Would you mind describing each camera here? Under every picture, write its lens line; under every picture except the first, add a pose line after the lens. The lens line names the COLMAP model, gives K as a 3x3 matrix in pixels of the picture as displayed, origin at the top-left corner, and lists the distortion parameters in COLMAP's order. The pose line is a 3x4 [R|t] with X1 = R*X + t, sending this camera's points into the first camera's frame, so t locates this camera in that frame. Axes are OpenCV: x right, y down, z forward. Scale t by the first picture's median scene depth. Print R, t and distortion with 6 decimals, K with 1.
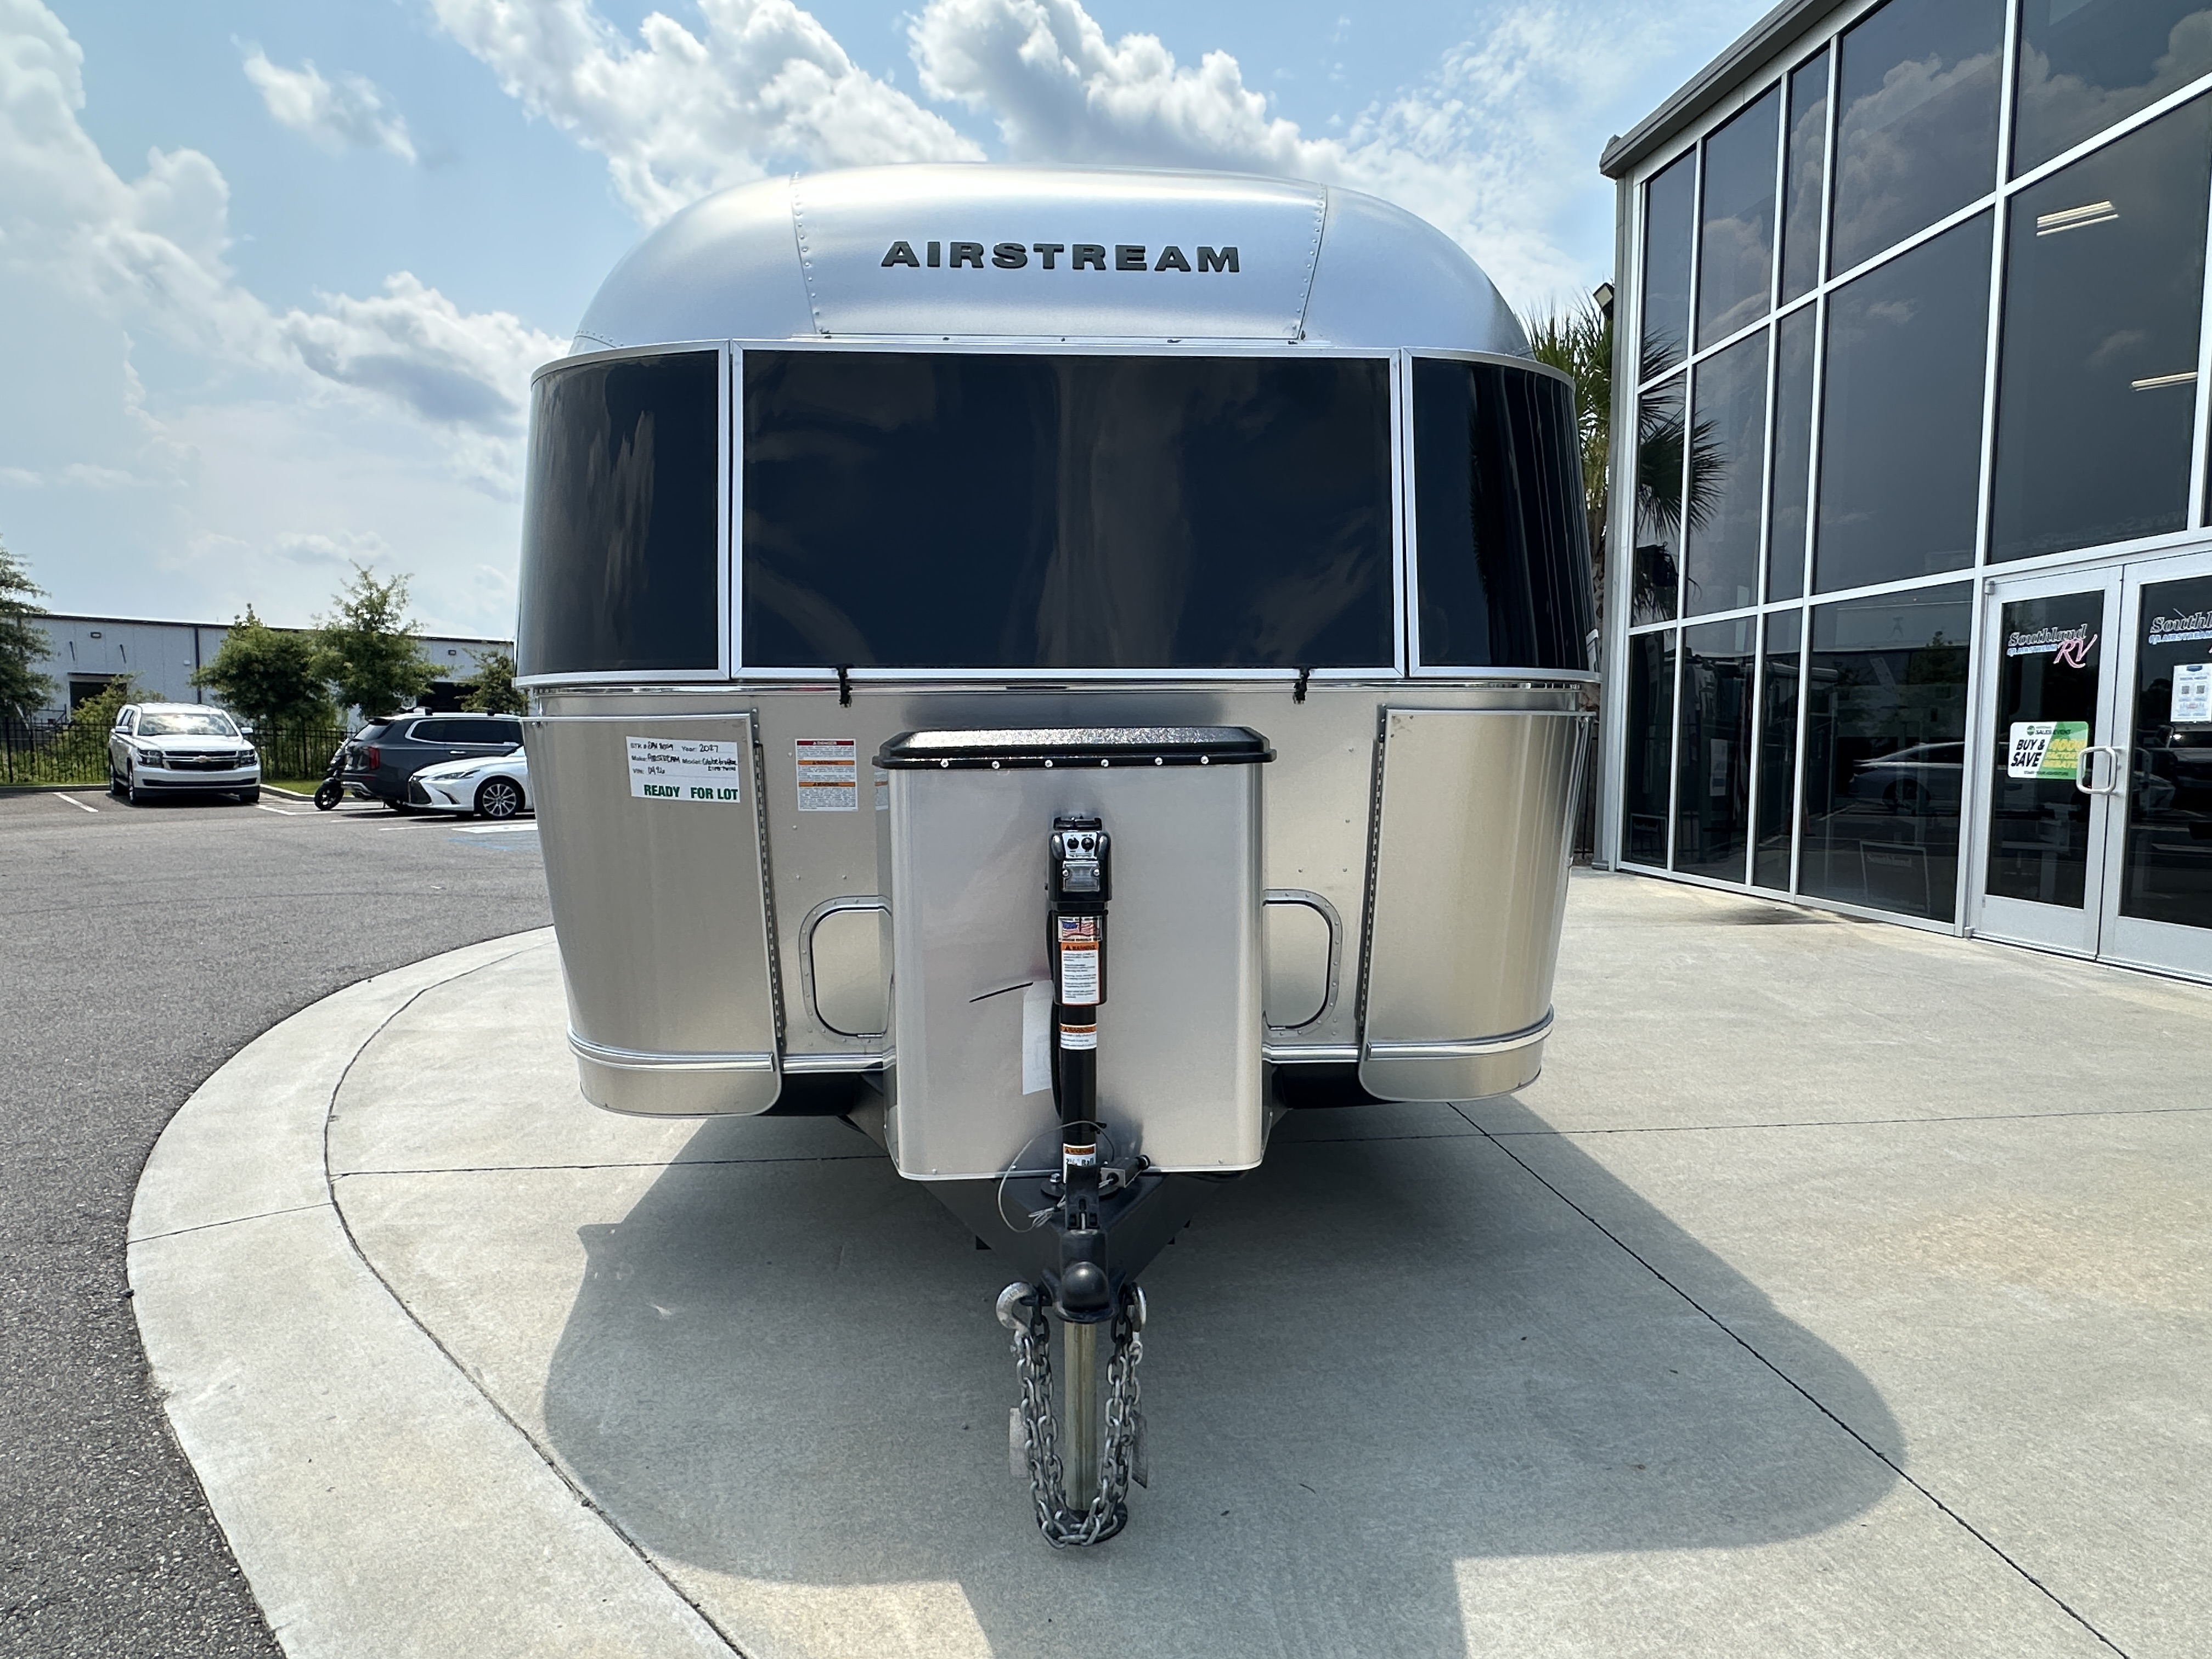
lens RADIAL K [[1289.2, 0, 1106.0], [0, 1289.2, 829.5], [0, 0, 1]] dist [0.034444, -0.042218]
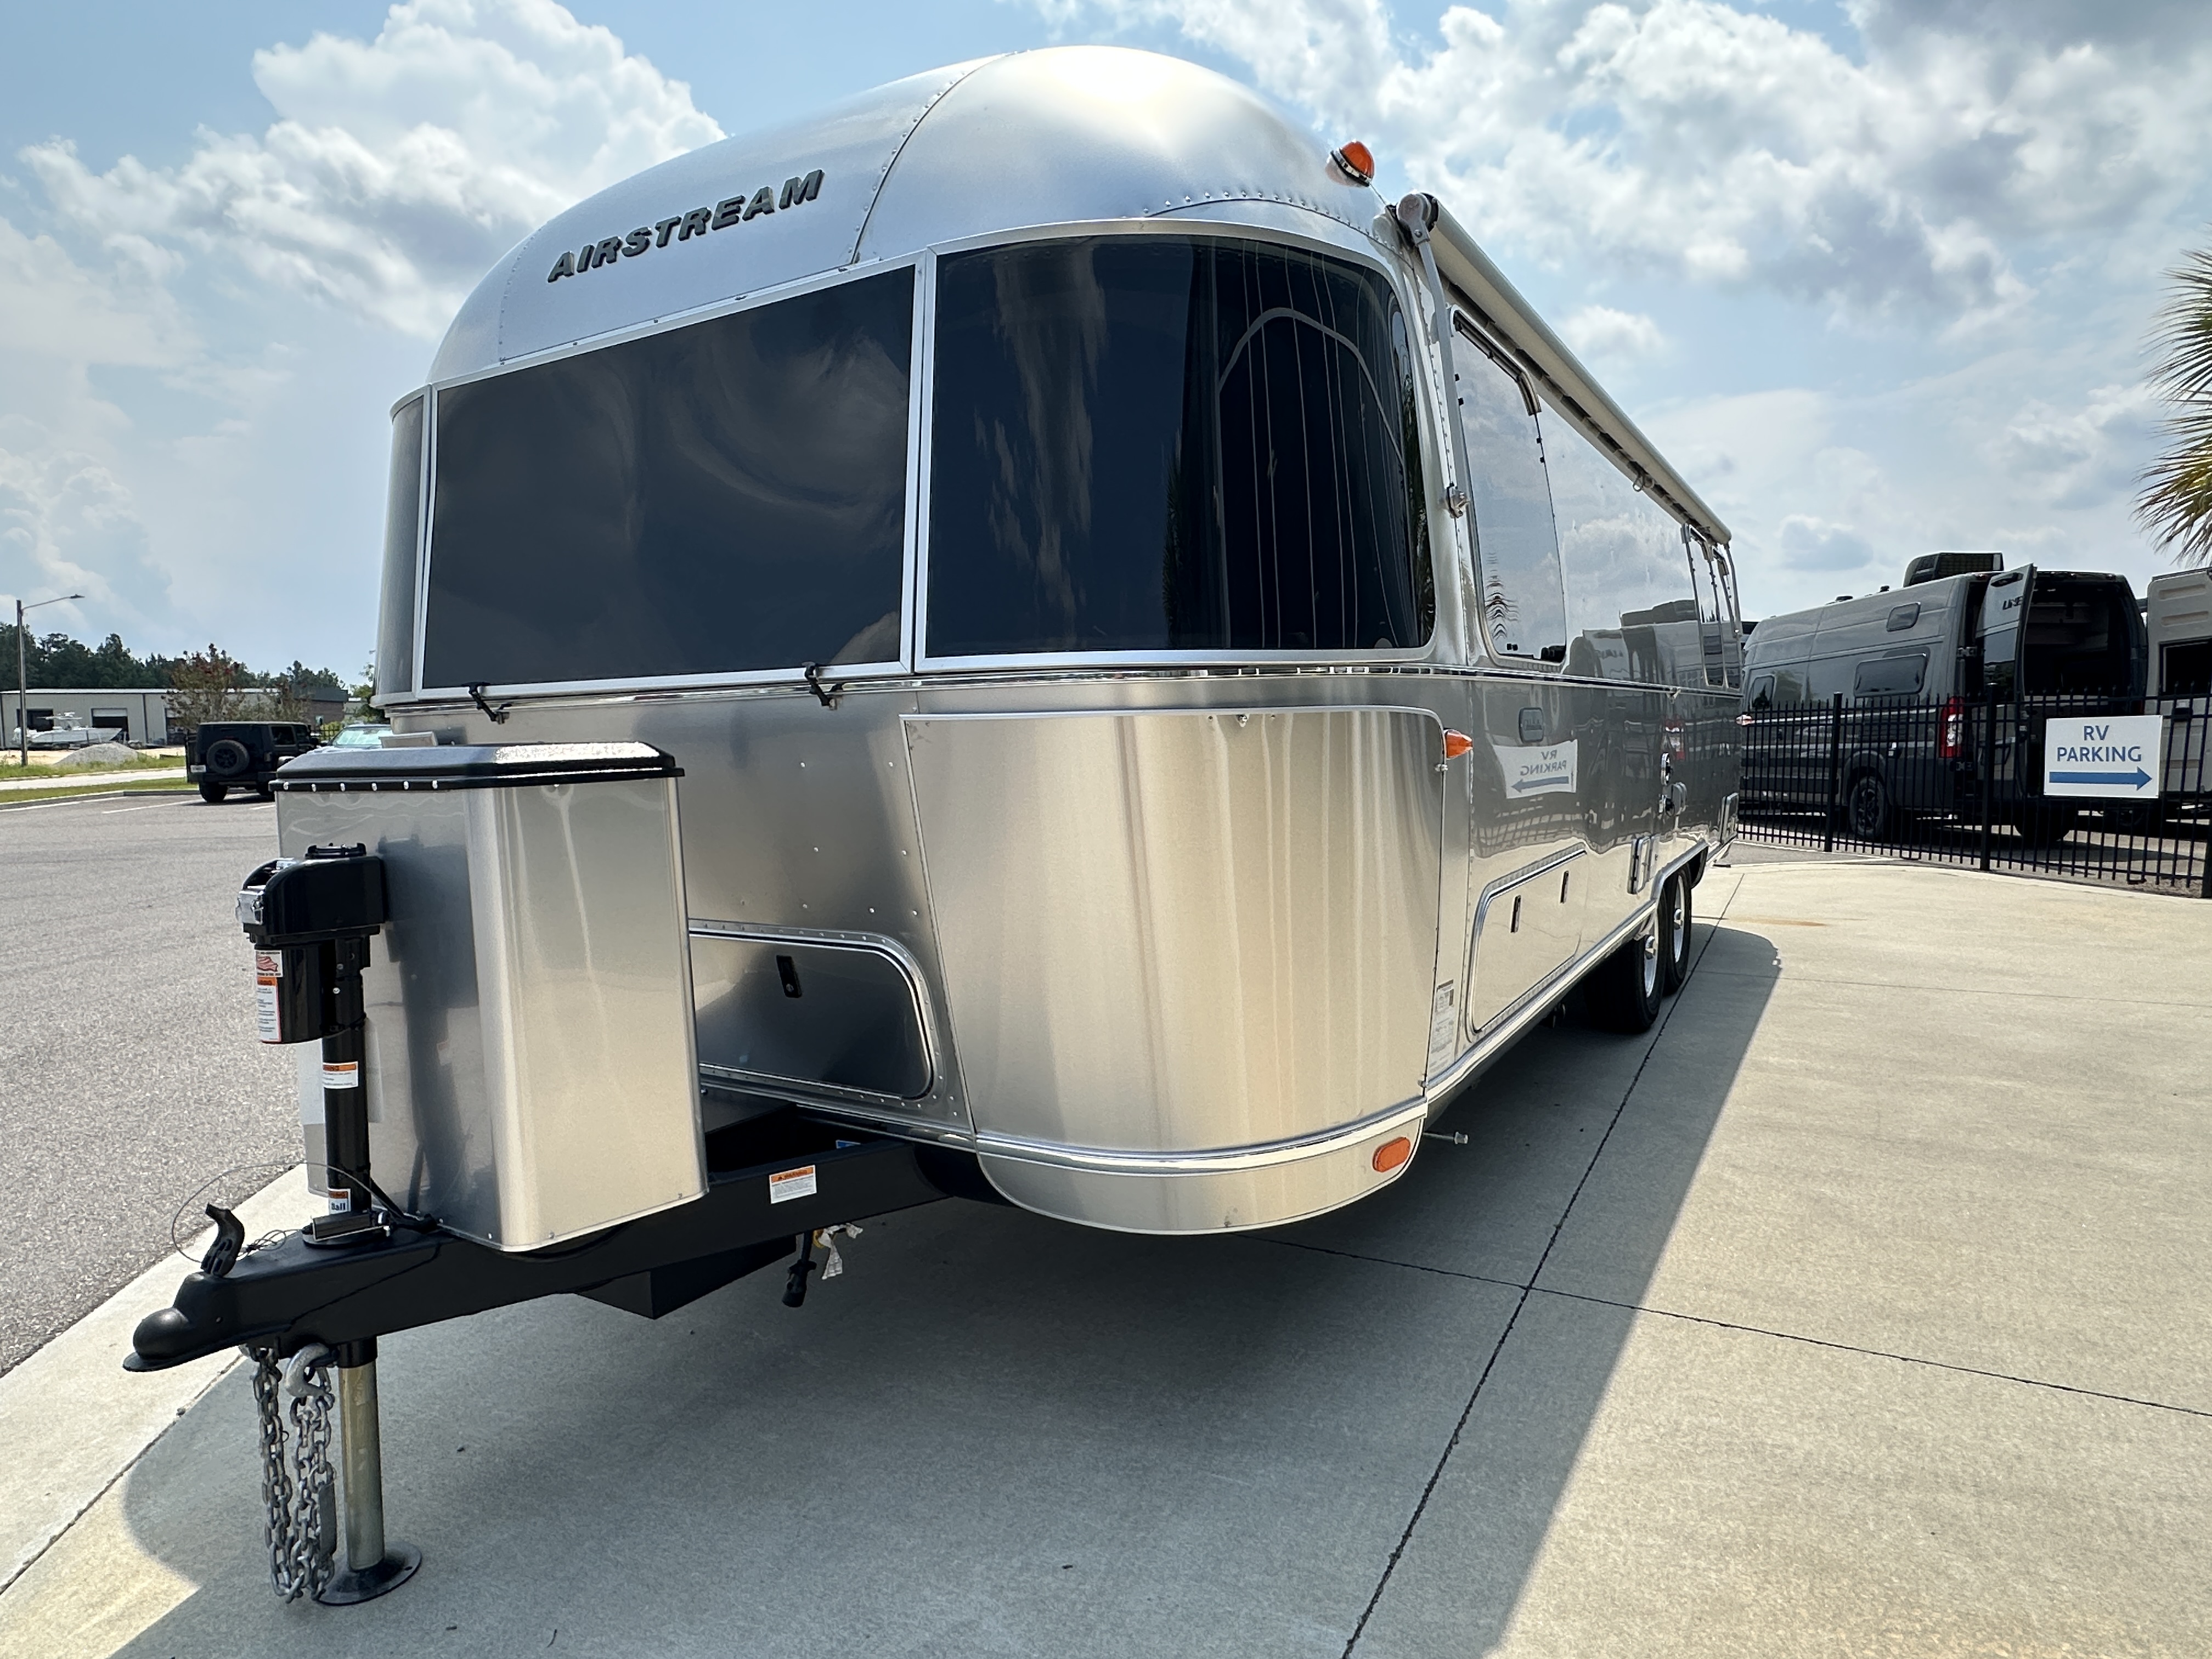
lens RADIAL K [[1289.3, 0, 1106.0], [0, 1289.3, 829.5], [0, 0, 1]] dist [0.007002, -0.000934]
pose [[0.819630, 0.030394, -0.572087, 0.512580], [-0.023294, 0.999534, 0.019730, -0.027327], [0.572420, -0.002845, 0.819956, 0.283466]]
